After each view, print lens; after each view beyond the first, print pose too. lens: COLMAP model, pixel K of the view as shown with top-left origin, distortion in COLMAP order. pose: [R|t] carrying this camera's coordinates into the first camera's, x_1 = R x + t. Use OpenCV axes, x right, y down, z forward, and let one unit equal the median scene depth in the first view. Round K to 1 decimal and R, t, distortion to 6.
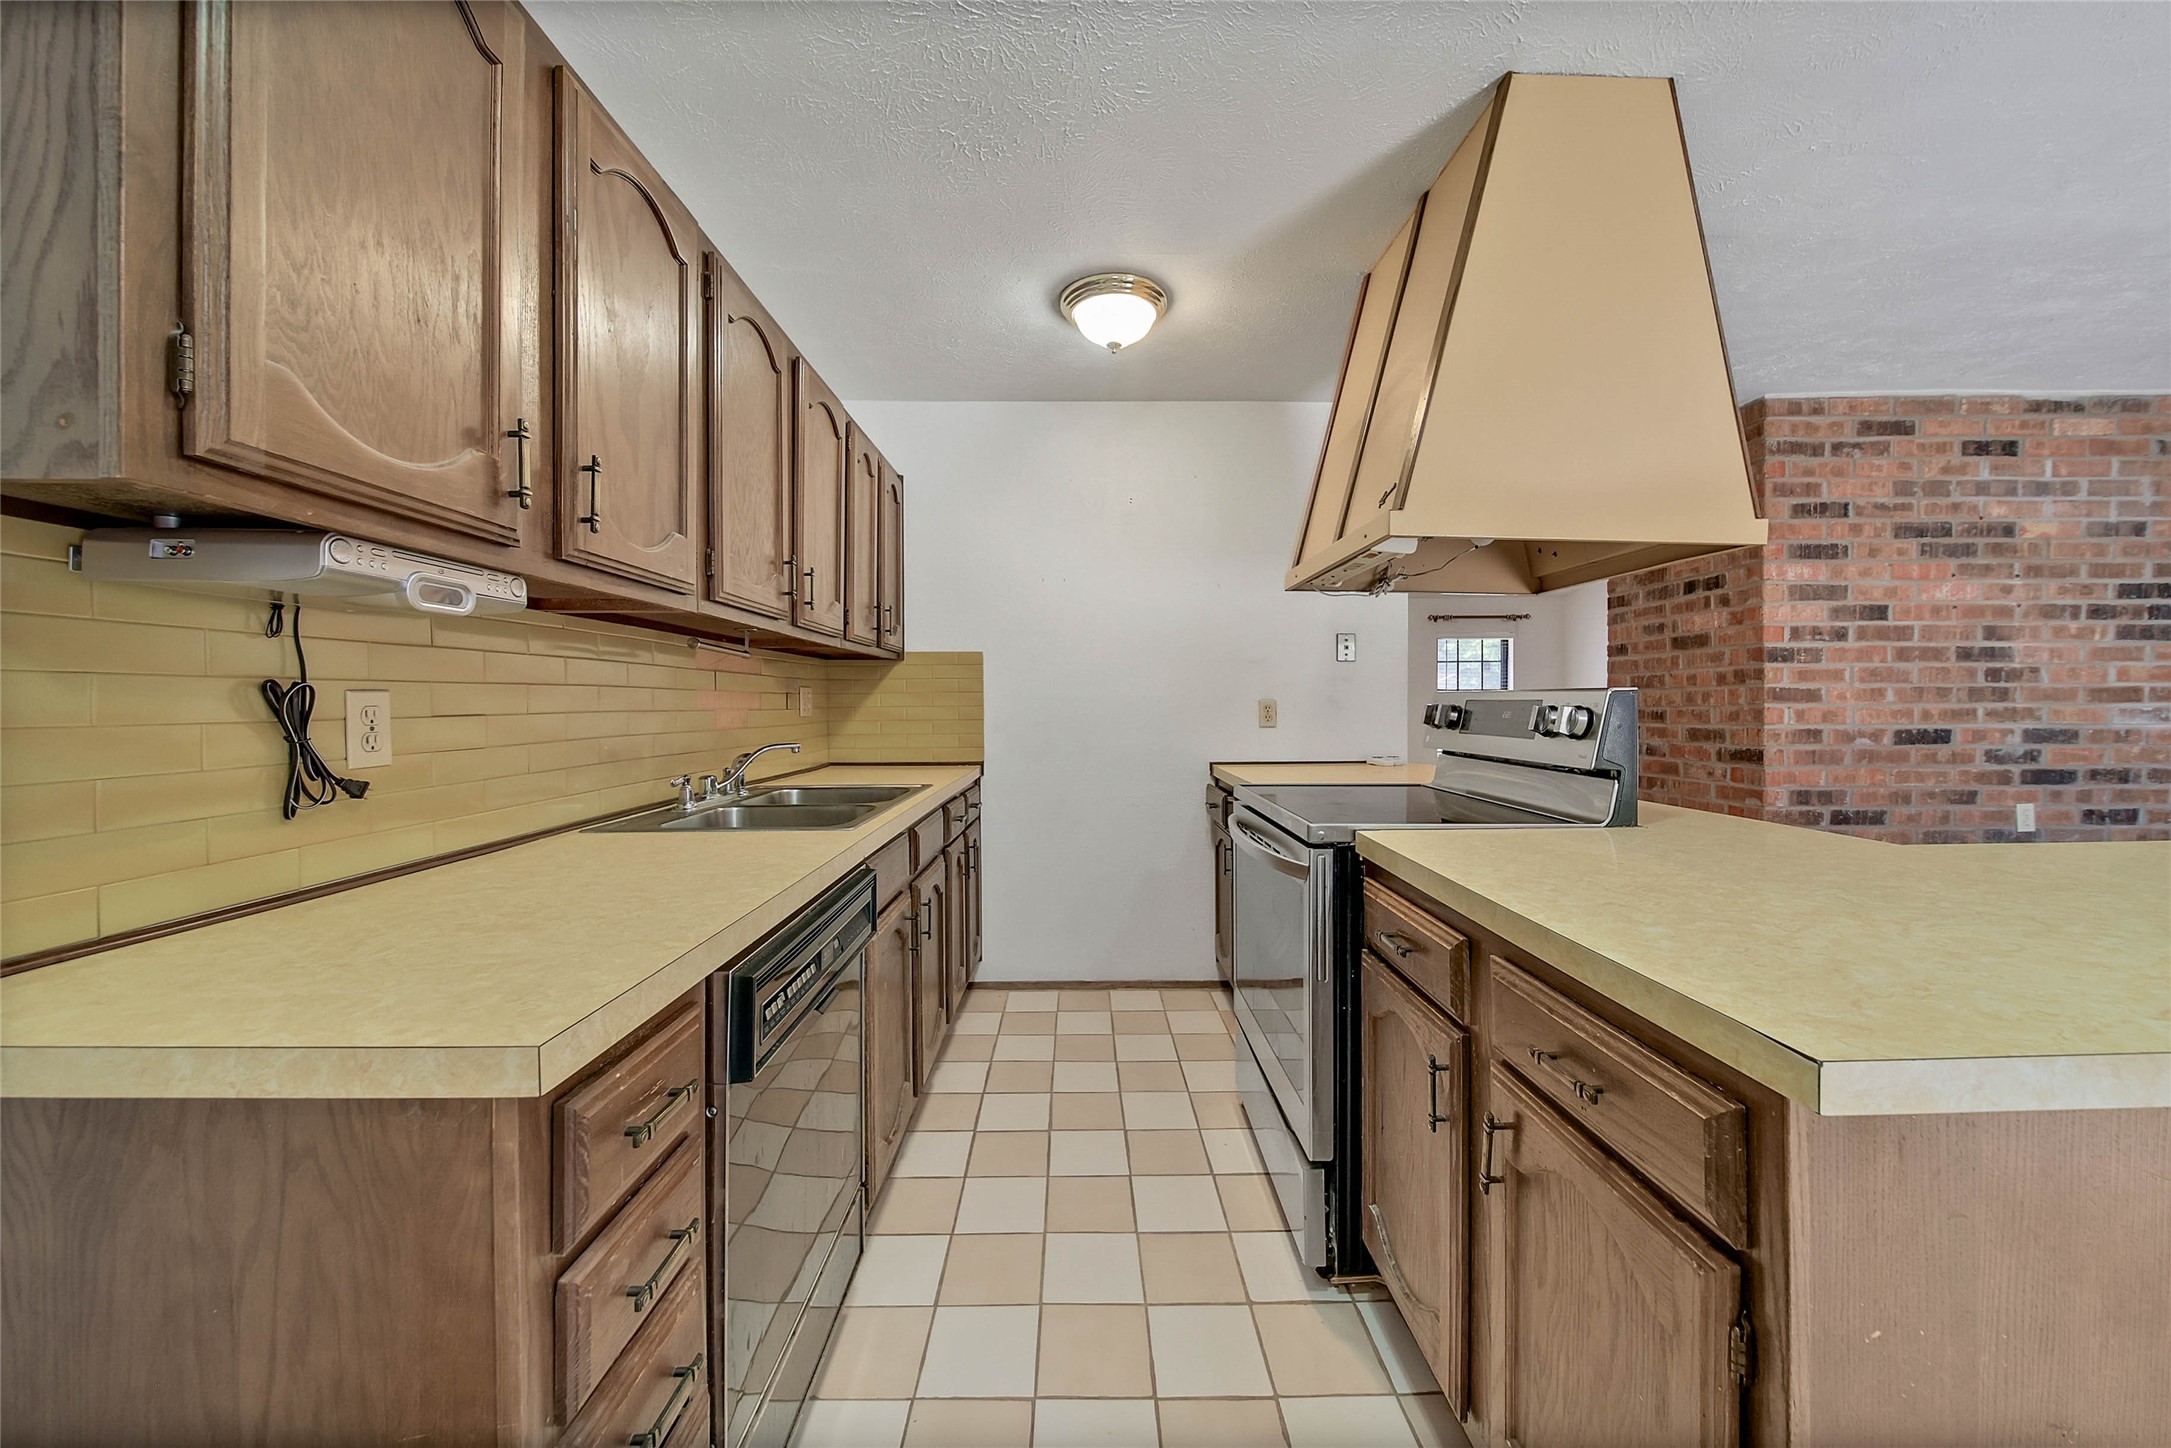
lens RADIAL K [[788.0, 0, 1088.9], [0, 788.0, 710.4], [0, 0, 1]] dist [-0.001491, 0.000526]
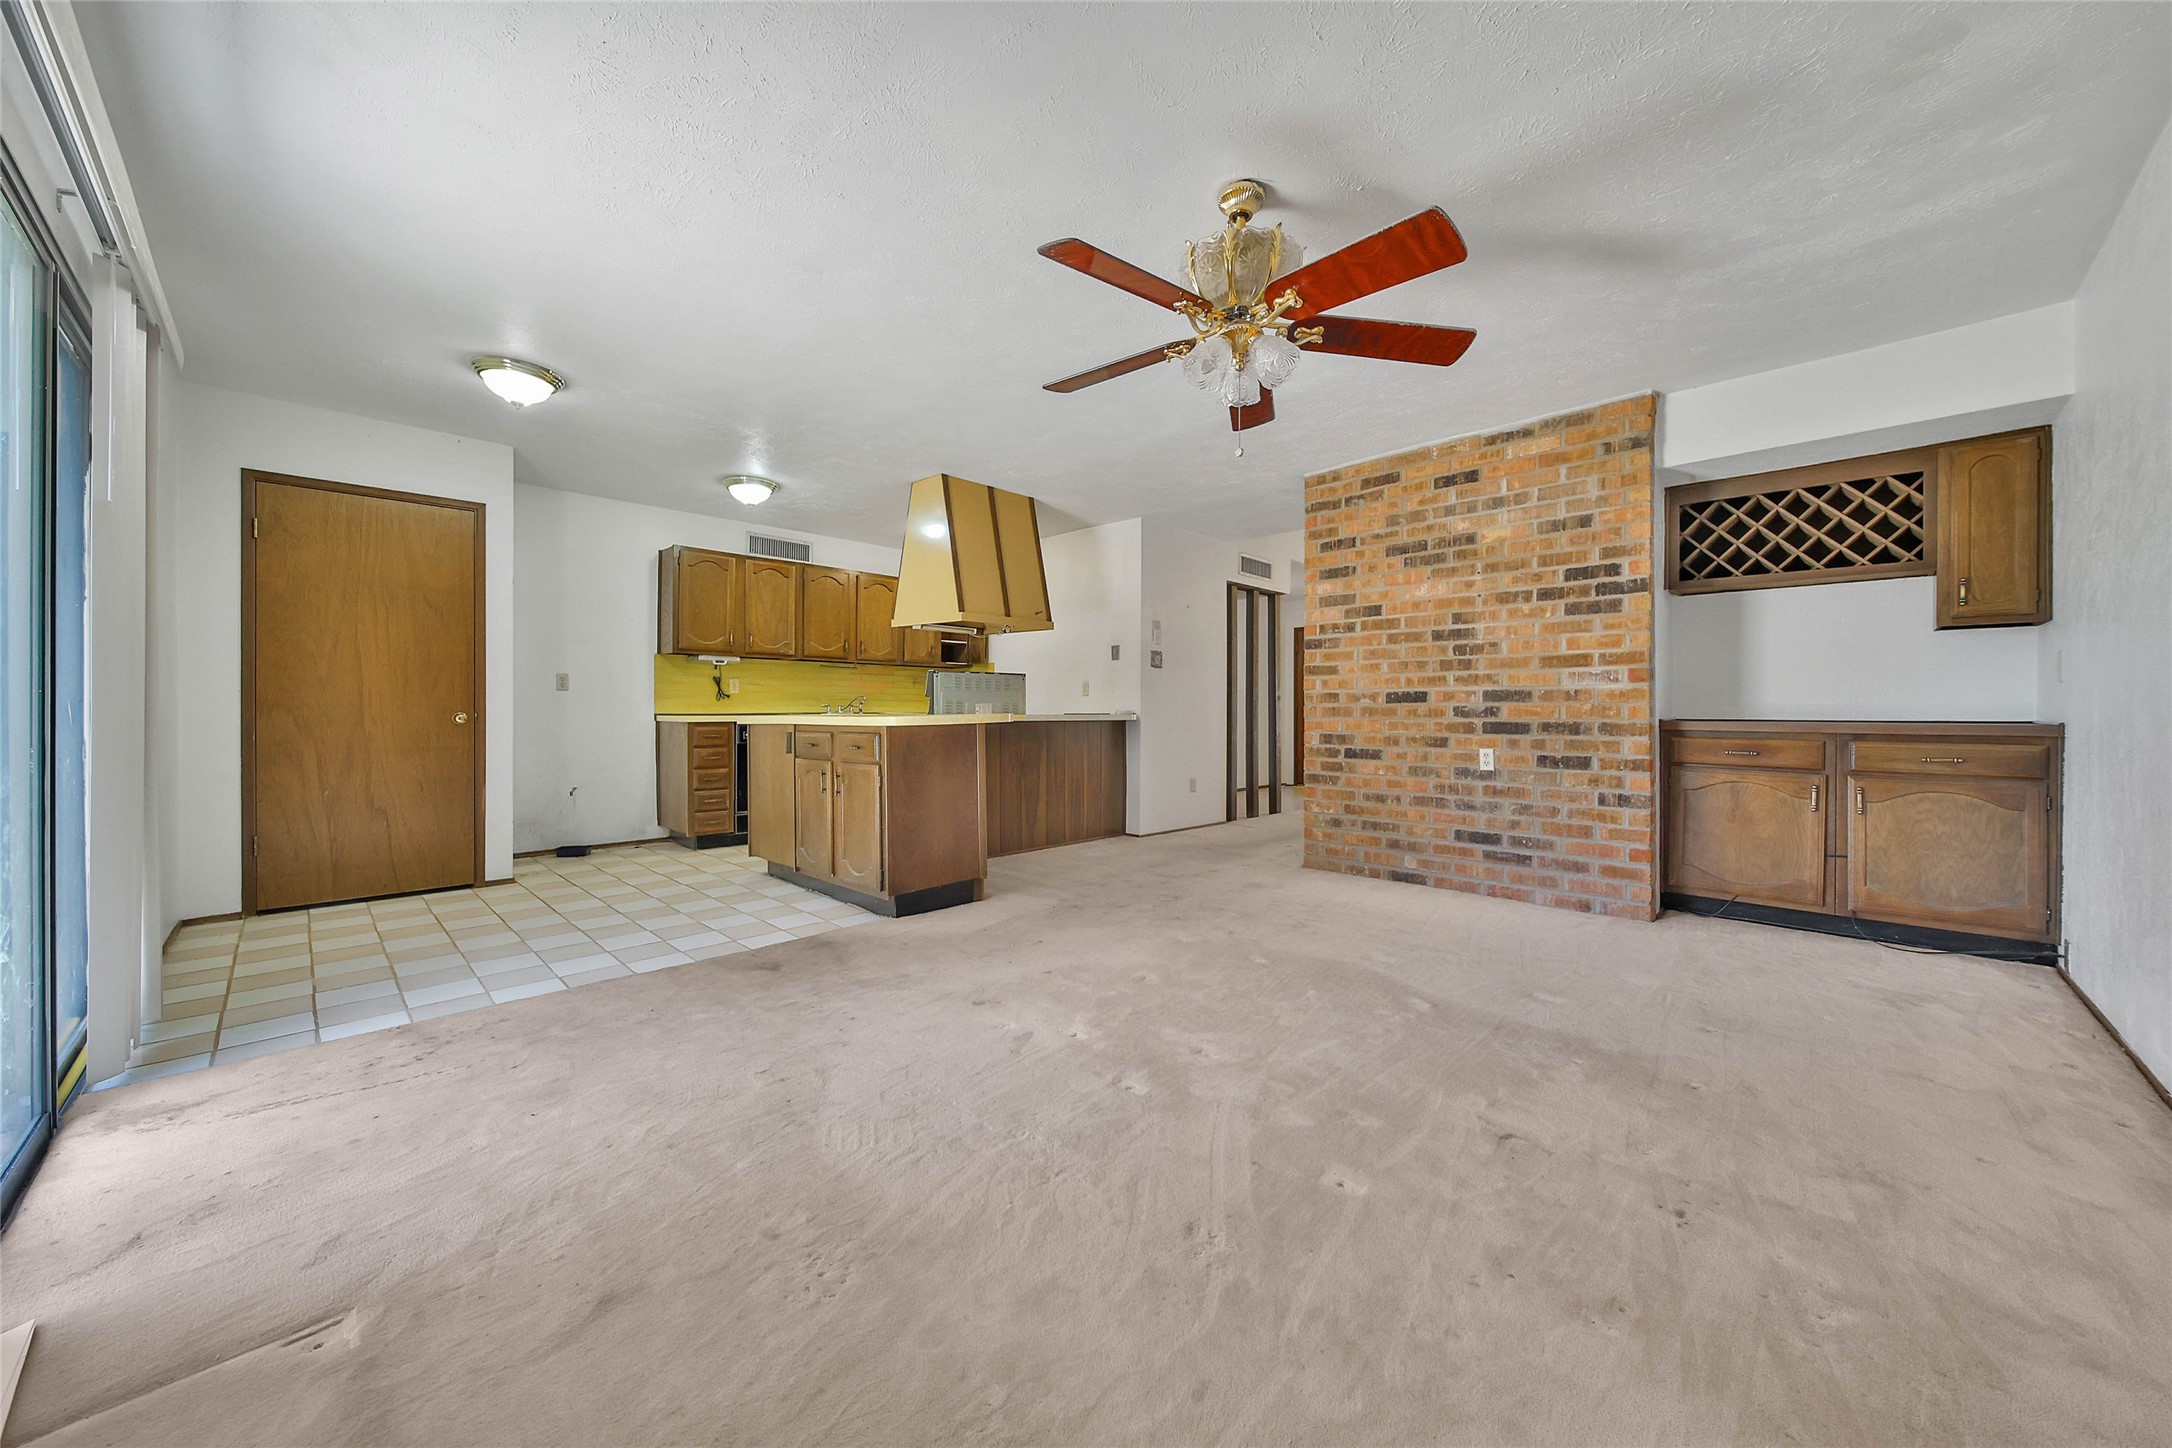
lens RADIAL K [[788.4, 0, 1090.2], [0, 788.4, 714.7], [0, 0, 1]] dist [-0.001491, 0.000526]
pose [[0.699078, 0.006596, -0.715015, 1.662344], [-0.011366, 0.999934, -0.001888, 0.073081], [0.714955, 0.009447, 0.699106, -0.366048]]
